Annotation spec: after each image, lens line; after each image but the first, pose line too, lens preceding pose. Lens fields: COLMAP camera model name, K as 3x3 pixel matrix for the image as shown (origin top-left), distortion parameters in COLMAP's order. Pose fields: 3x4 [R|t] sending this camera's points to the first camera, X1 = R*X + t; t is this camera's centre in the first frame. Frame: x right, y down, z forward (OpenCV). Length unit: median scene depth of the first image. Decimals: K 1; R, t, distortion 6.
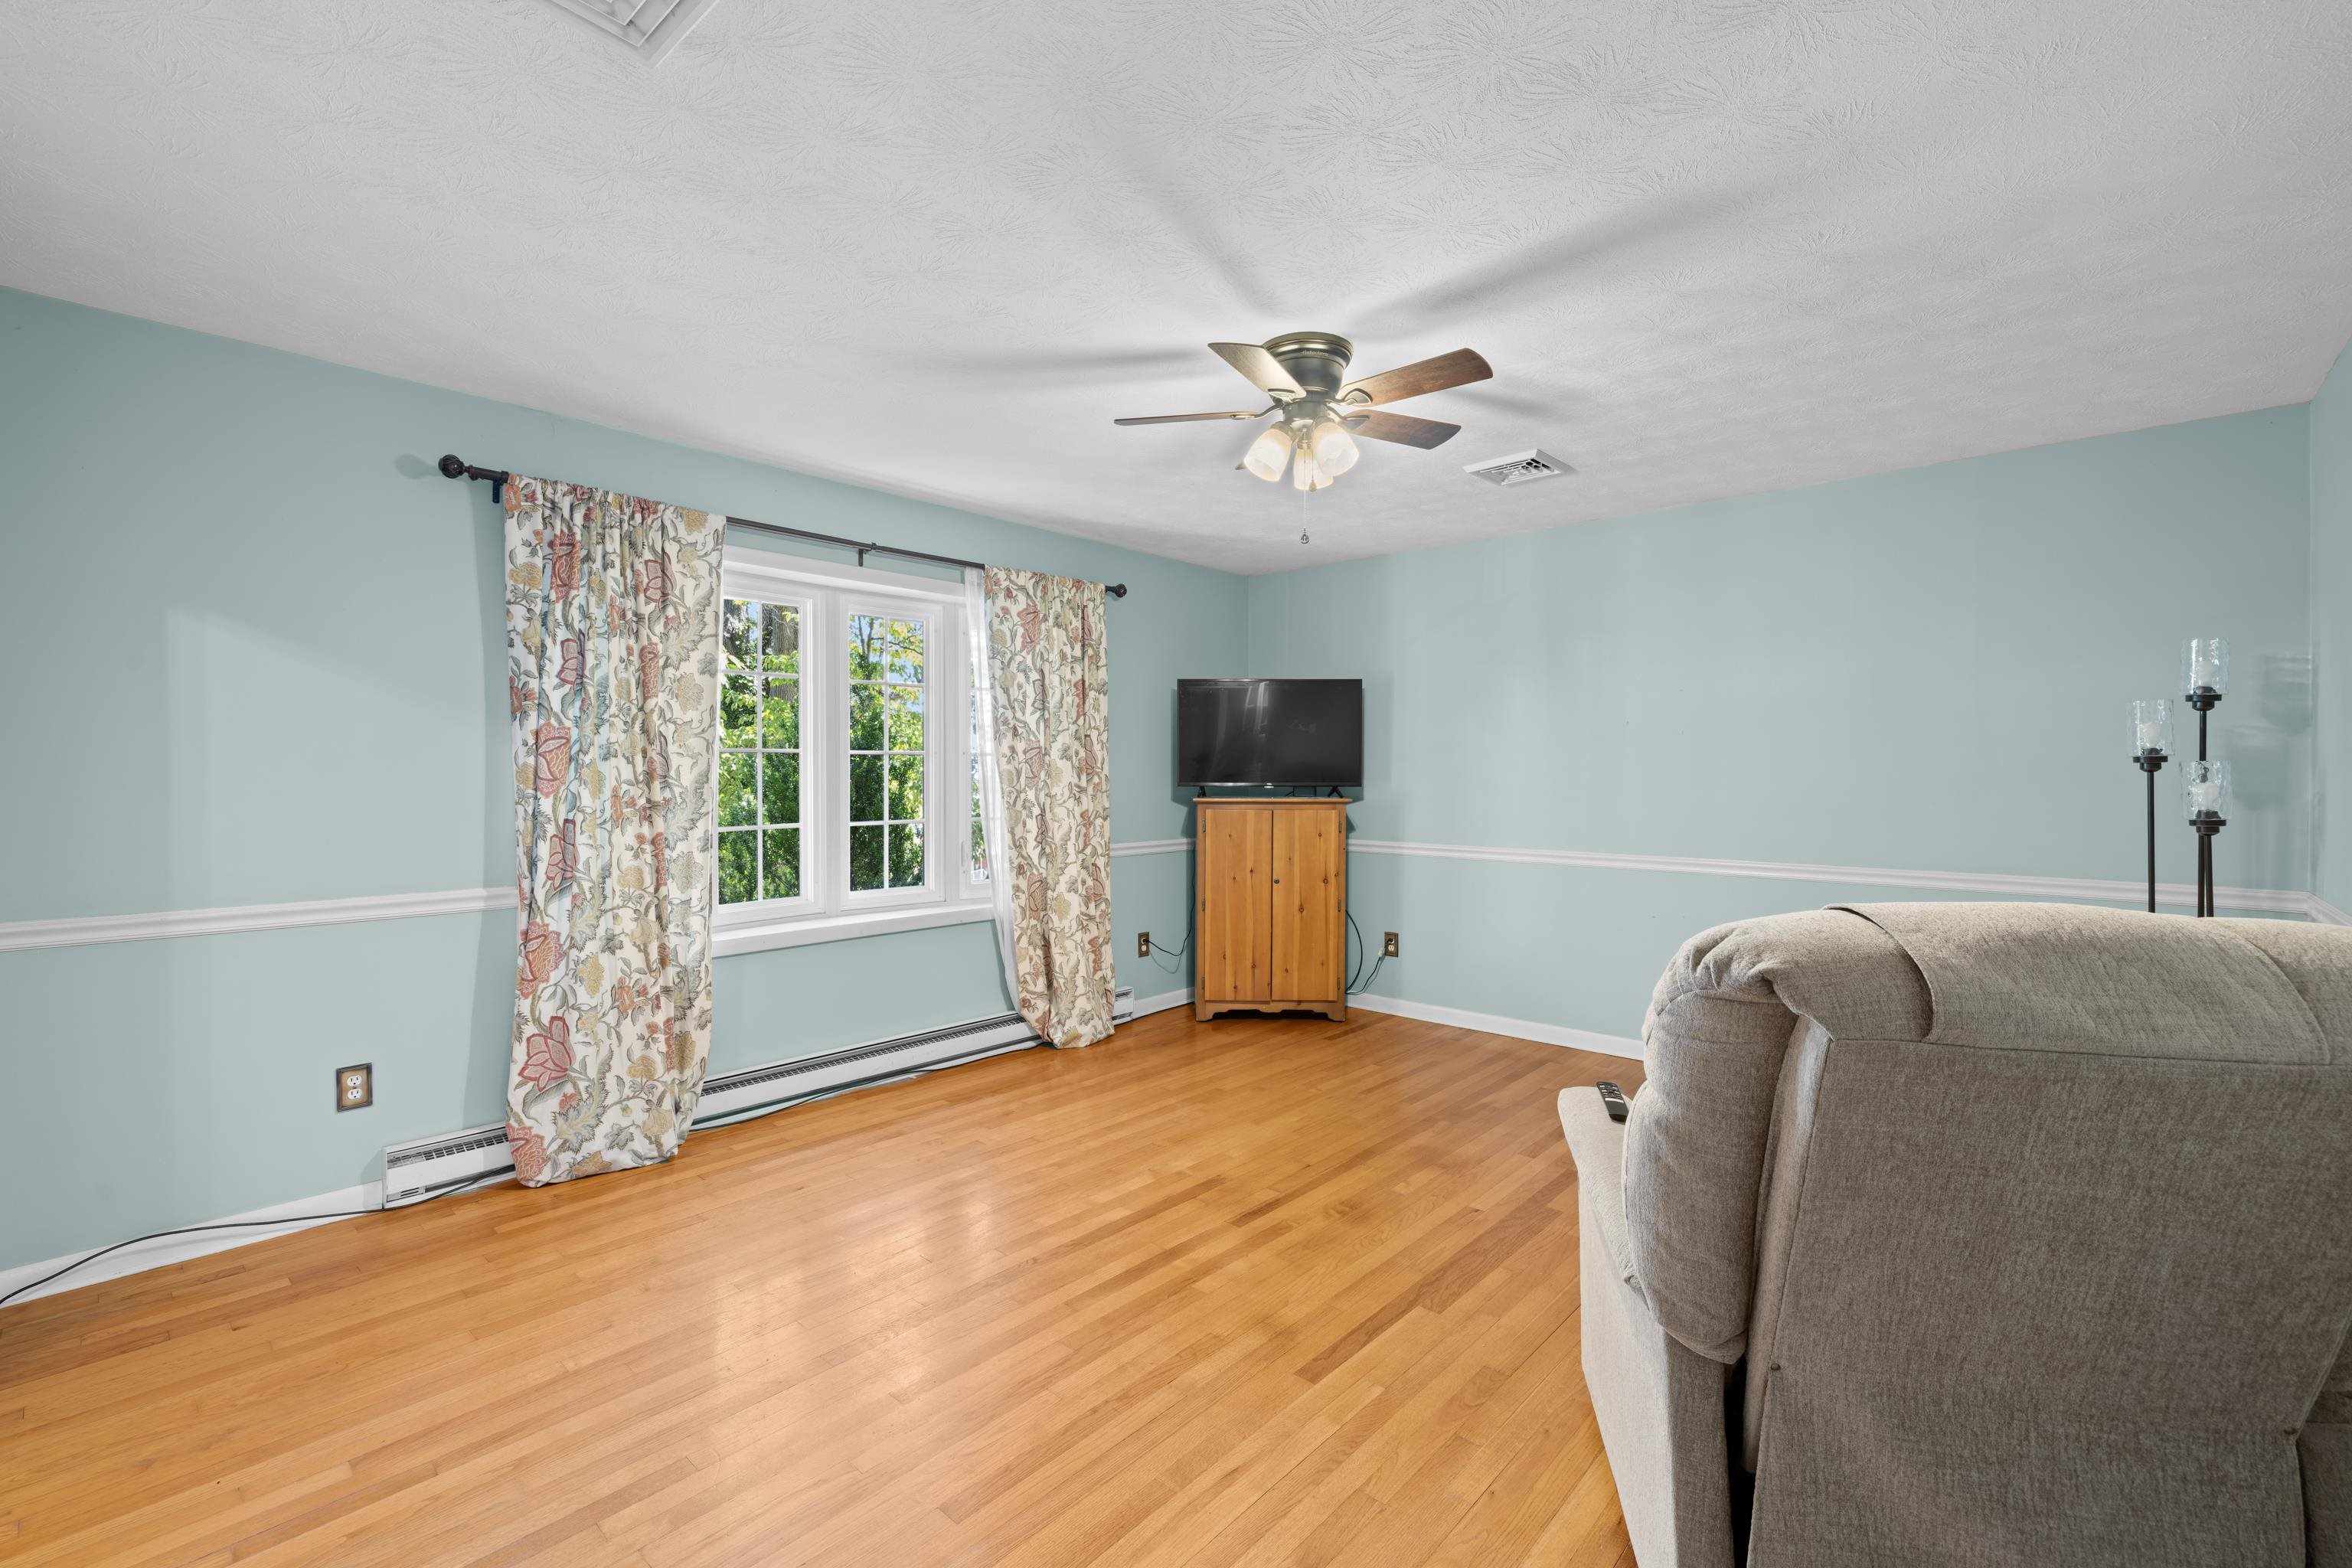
lens RADIAL K [[1003.5, 0, 1171.1], [0, 1003.5, 780.6], [0, 0, 1]] dist [0.000511, -0.000052]
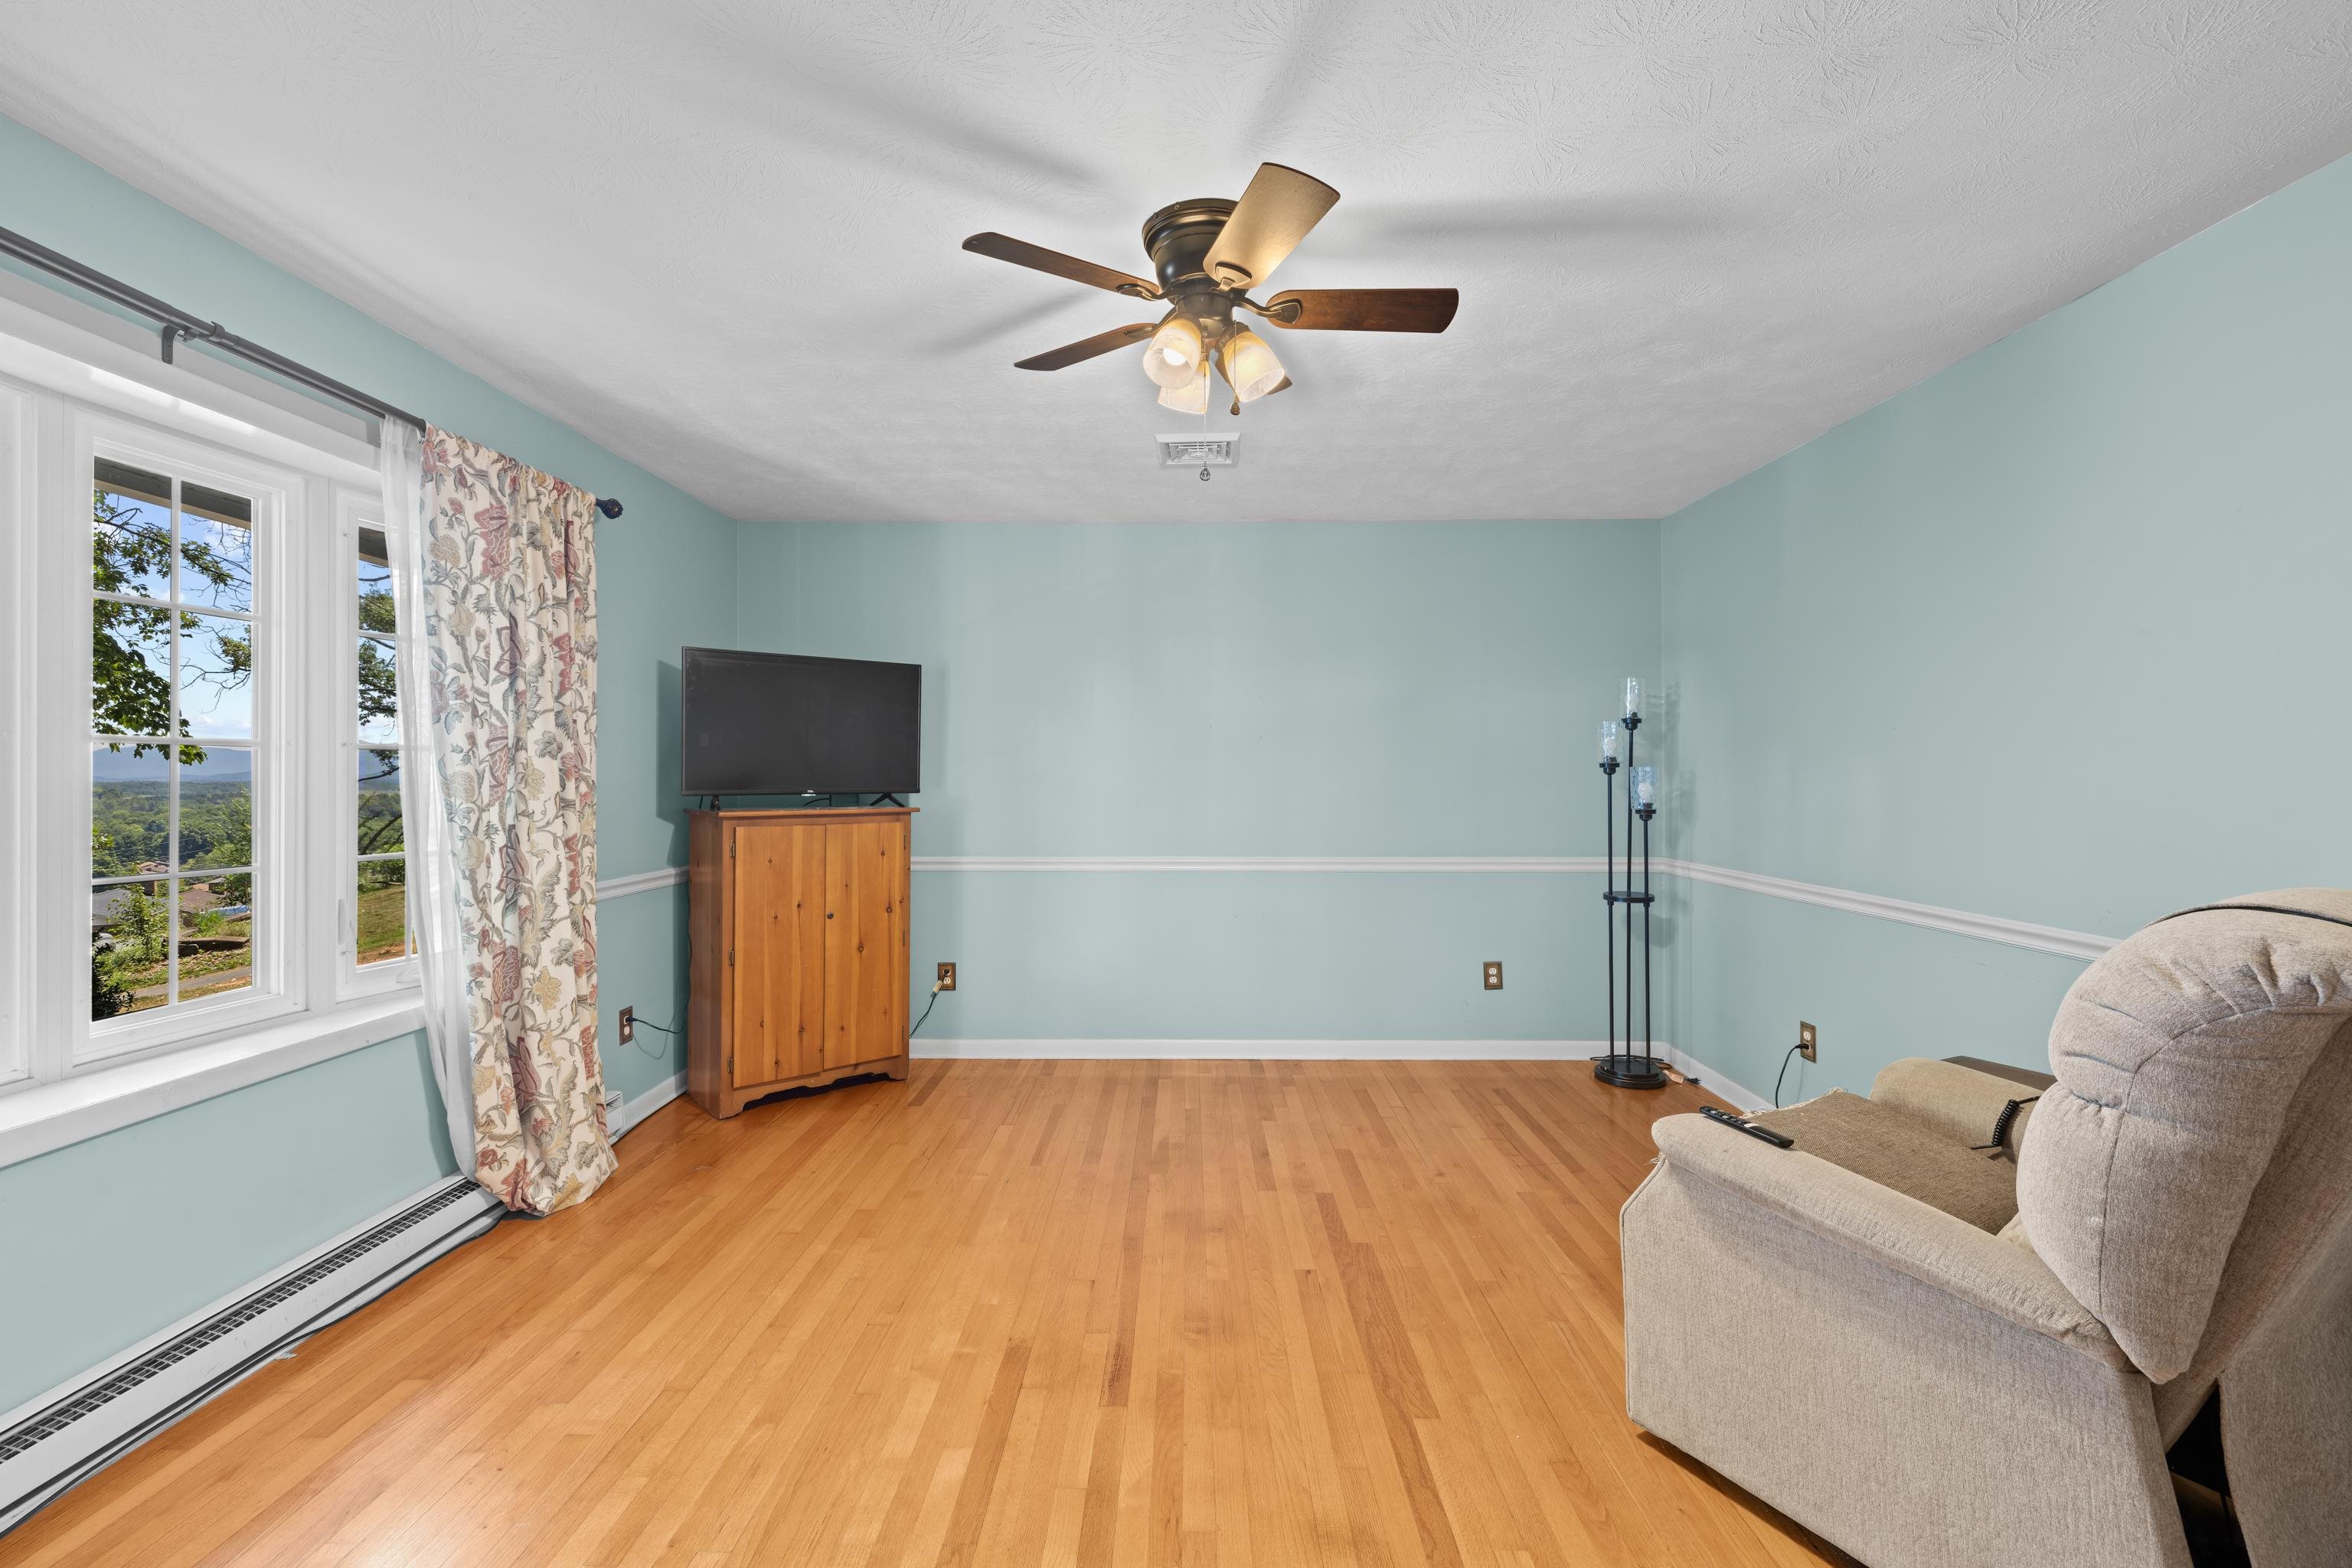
lens RADIAL K [[1000.7, 0, 1176.3], [0, 1000.7, 772.6], [0, 0, 1]] dist [-0.000381, -0.001181]
pose [[0.744665, -0.000251, 0.667438, -0.242606], [0.007421, 0.999941, -0.007905, -0.003319], [-0.667397, 0.010840, 0.744623, 0.273206]]
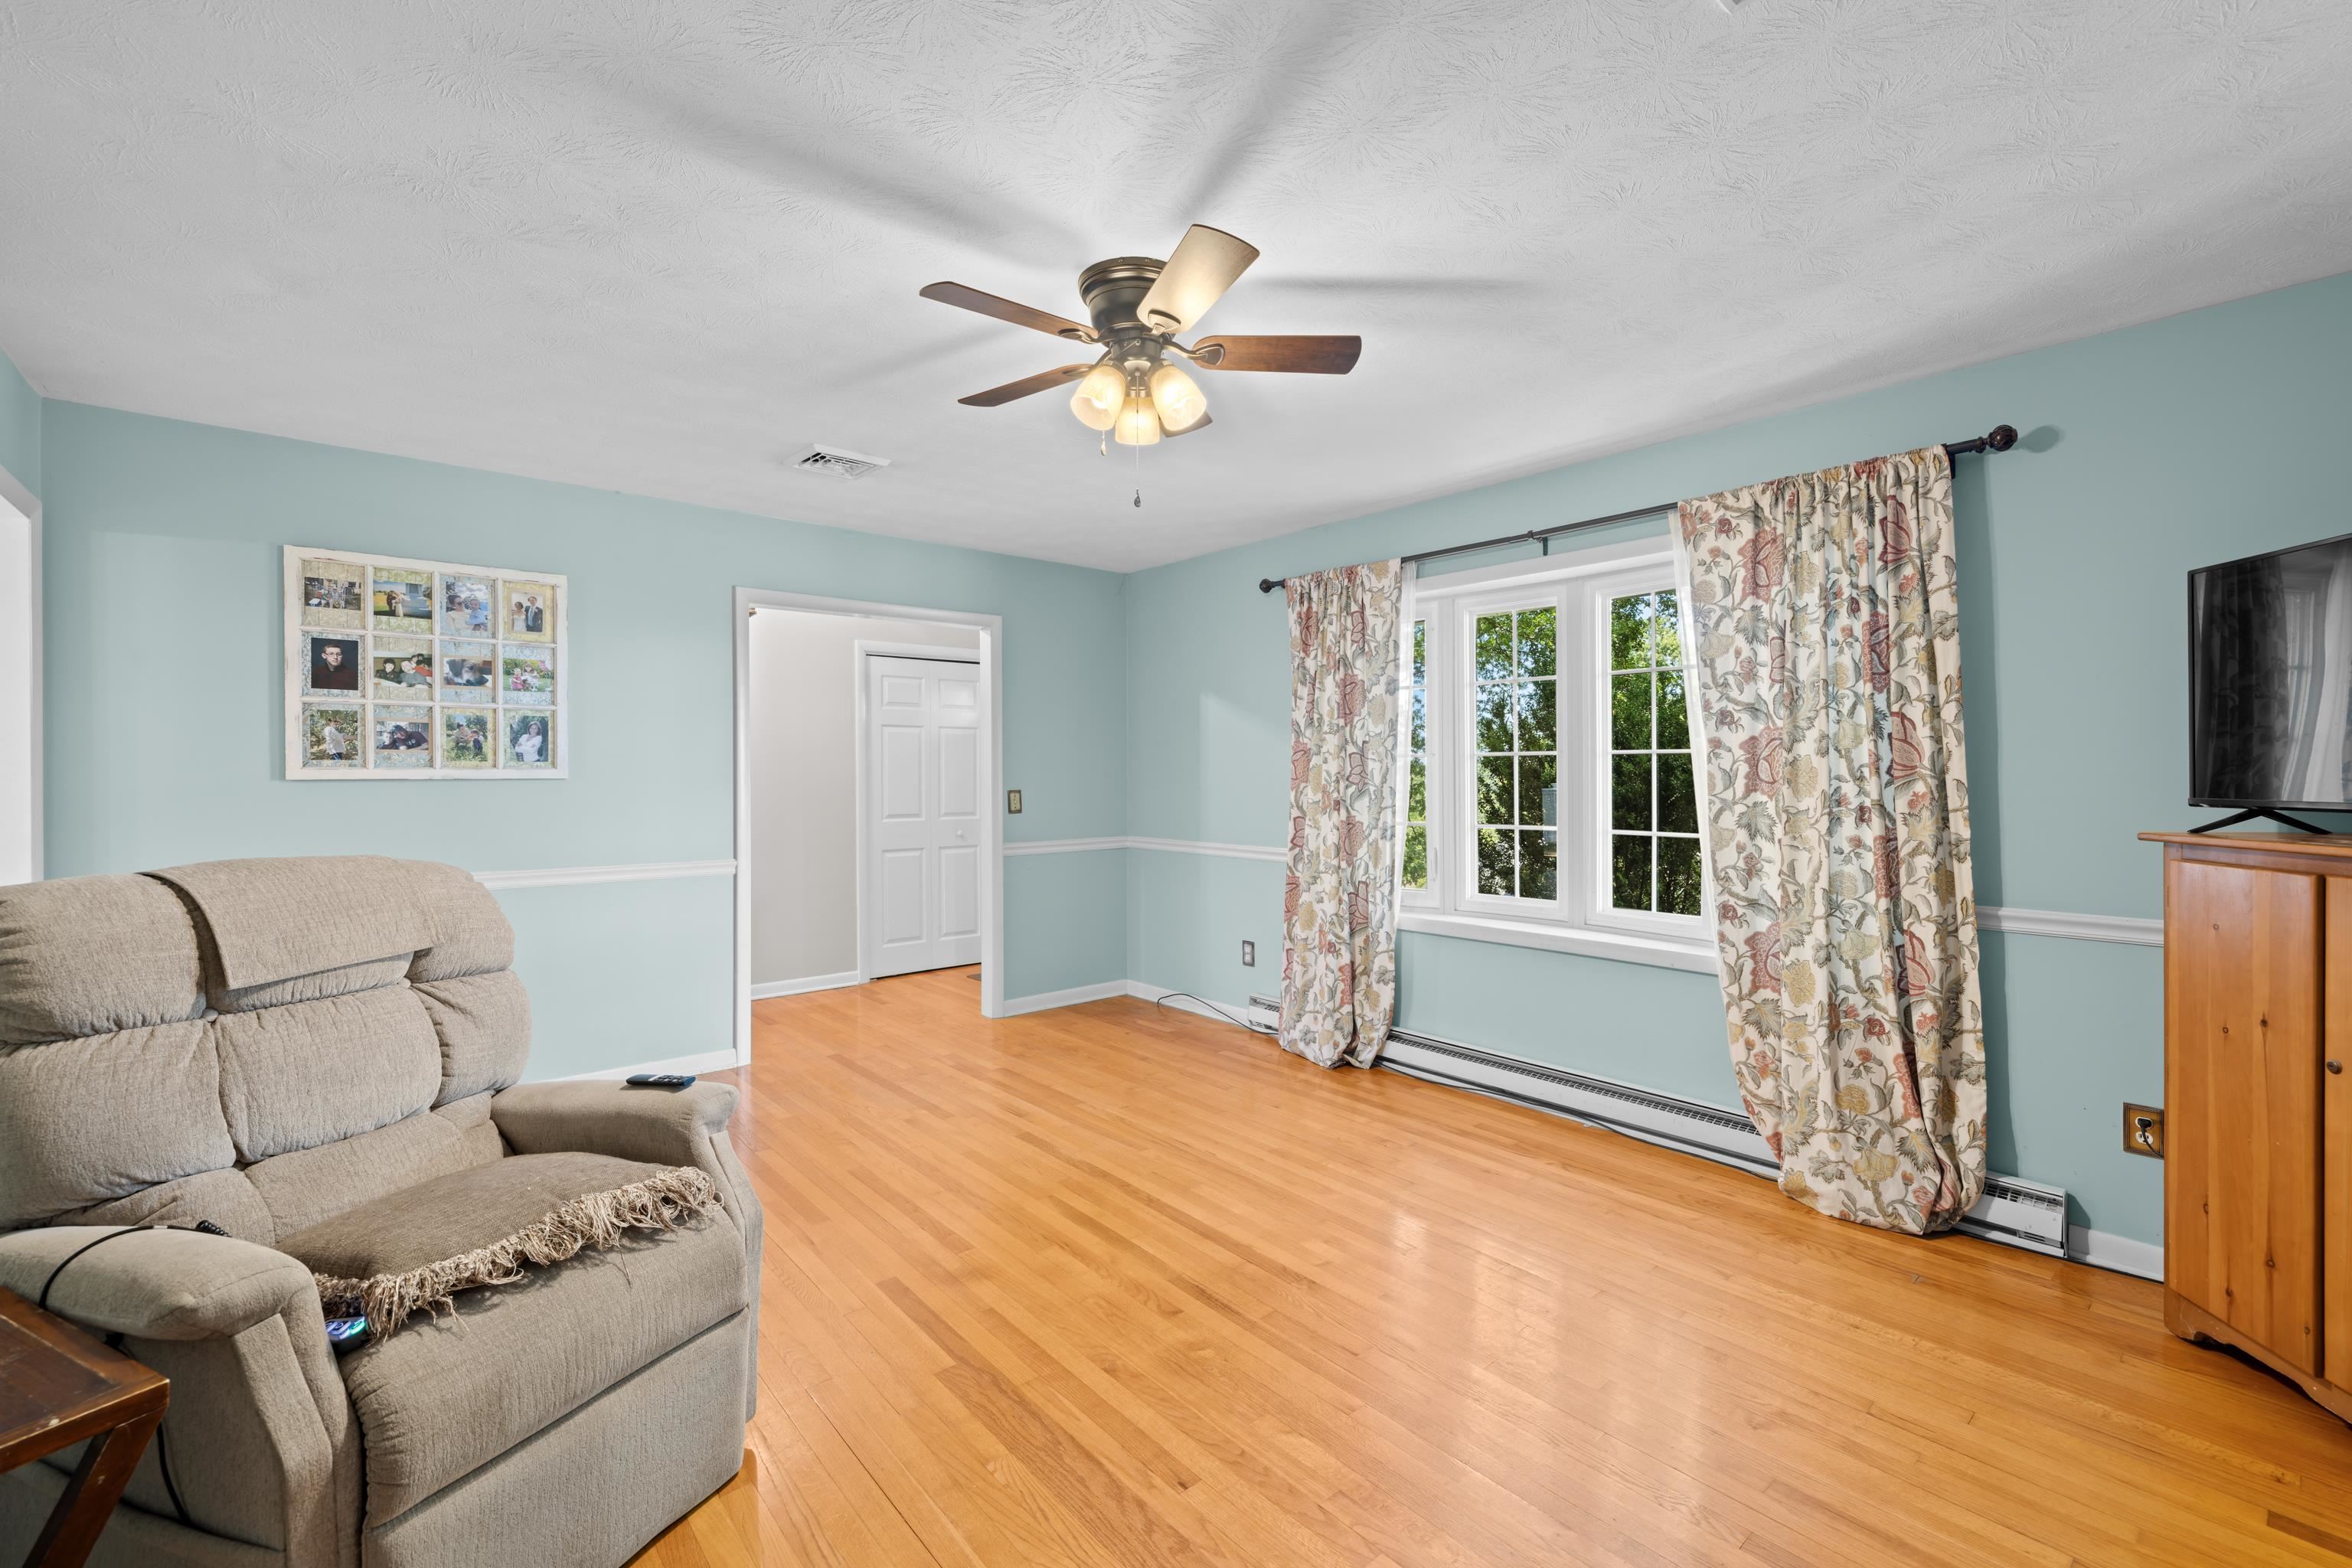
lens RADIAL K [[1000.7, 0, 1176.3], [0, 1000.7, 772.6], [0, 0, 1]] dist [-0.000381, -0.001181]
pose [[-0.126952, -0.000105, -0.991909, 0.601956], [-0.007708, 0.999970, 0.000881, -0.007267], [0.991879, 0.007758, -0.126949, 0.702829]]
